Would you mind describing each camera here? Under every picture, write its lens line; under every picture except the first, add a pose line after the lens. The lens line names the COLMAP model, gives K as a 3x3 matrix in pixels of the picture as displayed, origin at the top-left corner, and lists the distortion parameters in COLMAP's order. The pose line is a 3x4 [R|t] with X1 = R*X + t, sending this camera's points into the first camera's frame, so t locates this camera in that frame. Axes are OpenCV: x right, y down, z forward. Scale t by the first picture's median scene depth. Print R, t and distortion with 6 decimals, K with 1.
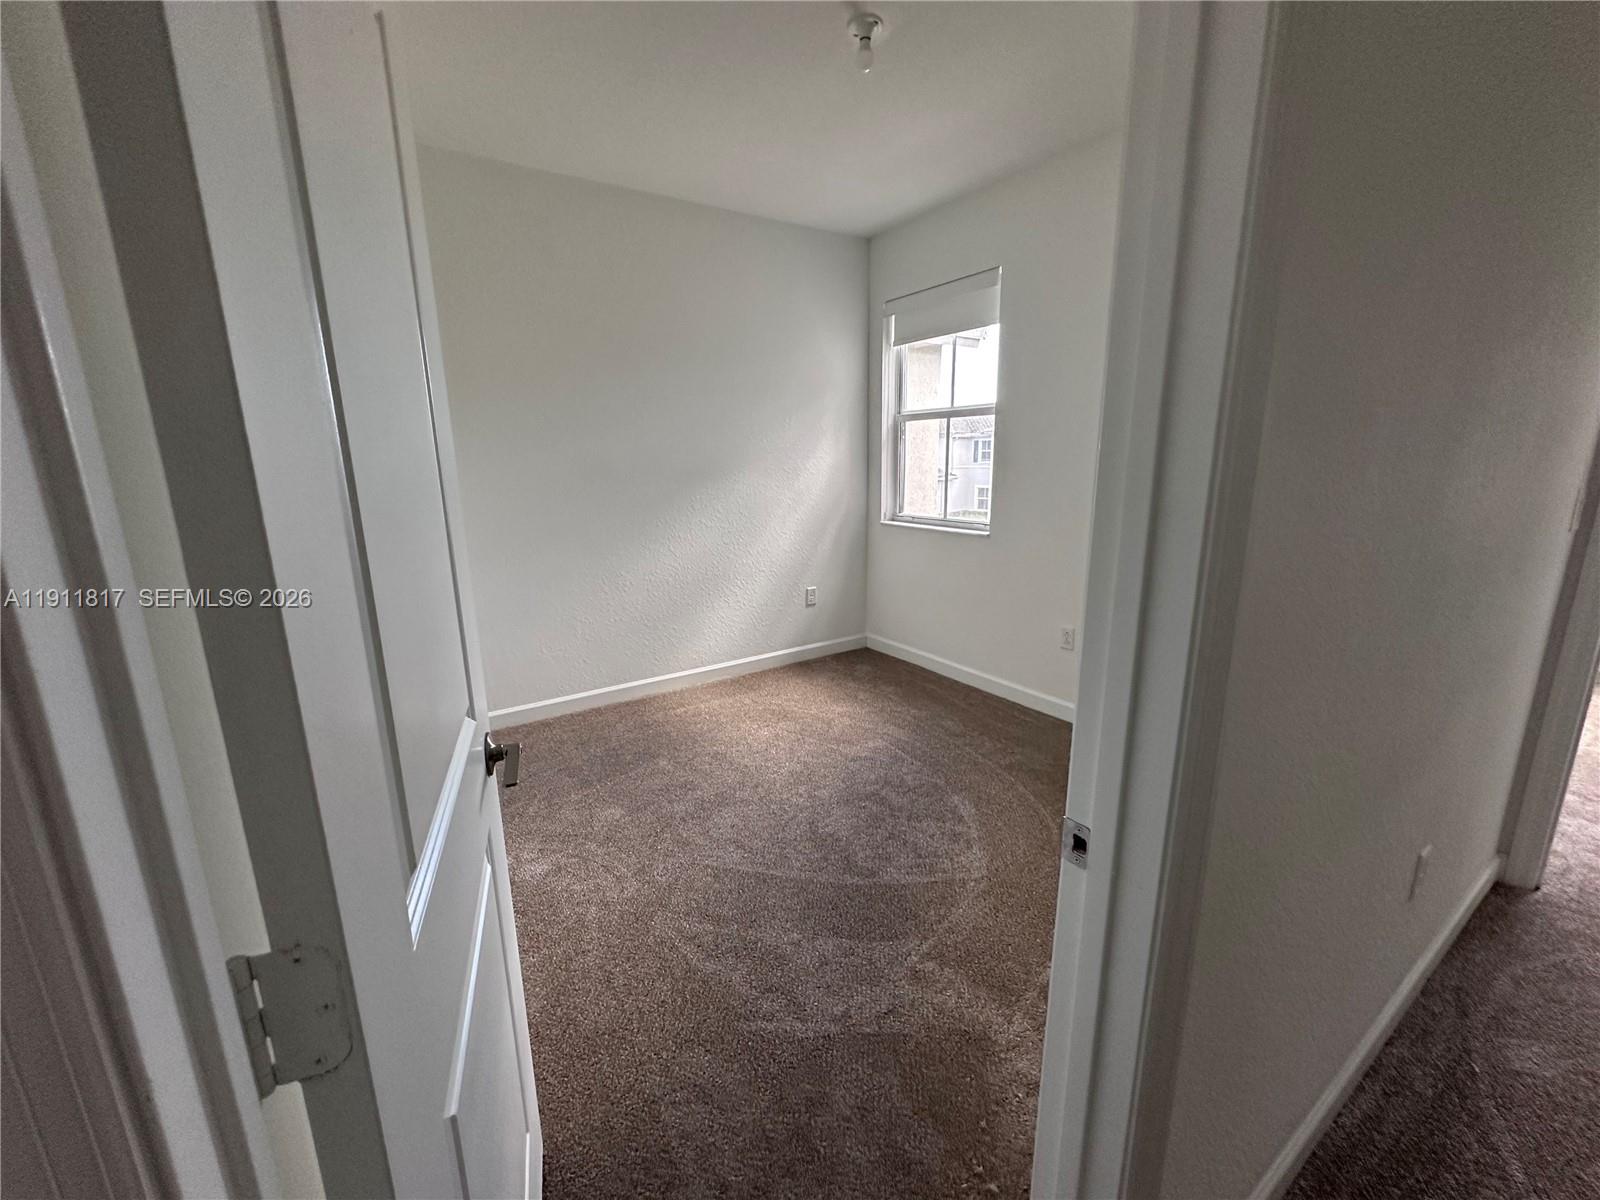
lens RADIAL K [[637.1, 0, 800.8], [0, 637.1, 590.1], [0, 0, 1]] dist [-0.004846, 0.000283]
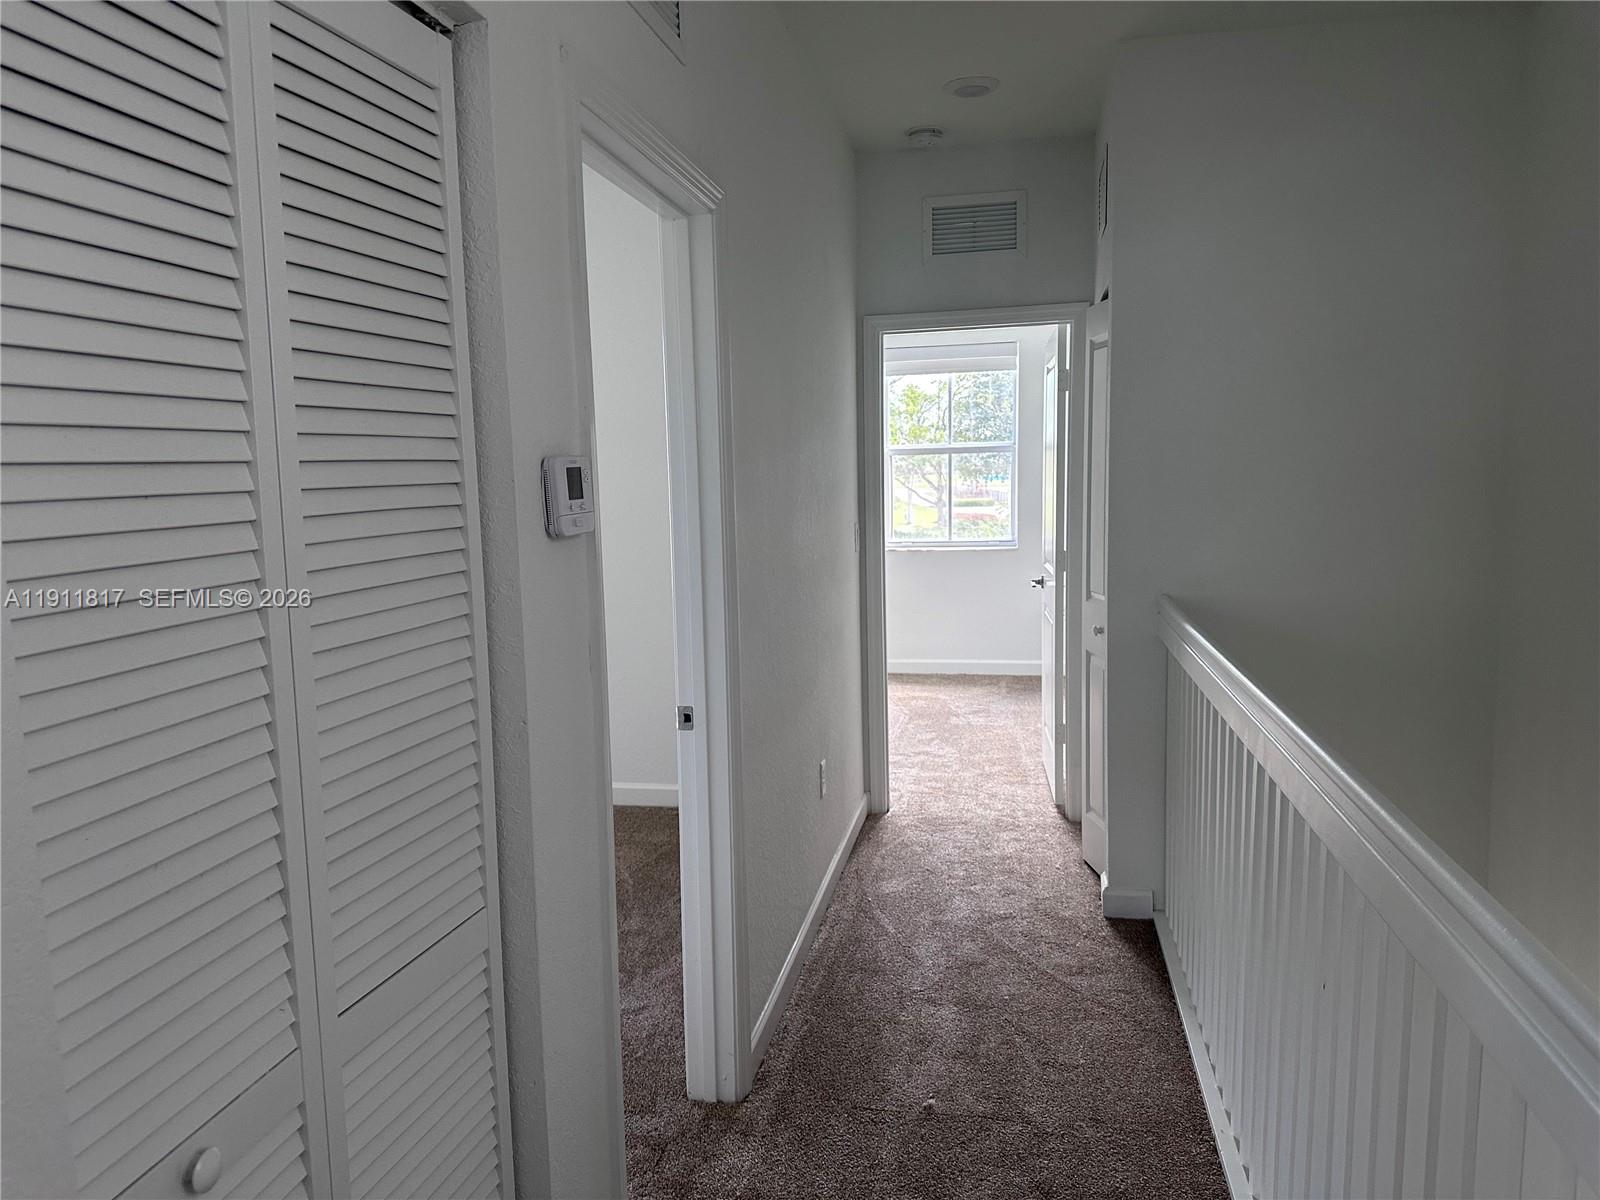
lens RADIAL K [[1120.6, 0, 796.0], [0, 1120.6, 608.5], [0, 0, 1]] dist [0.107910, -0.144254]
pose [[0.700038, -0.086019, 0.708906, -0.810451], [0.157980, 0.986776, -0.036268, 0.122253], [-0.696412, 0.137382, 0.704370, -0.779591]]
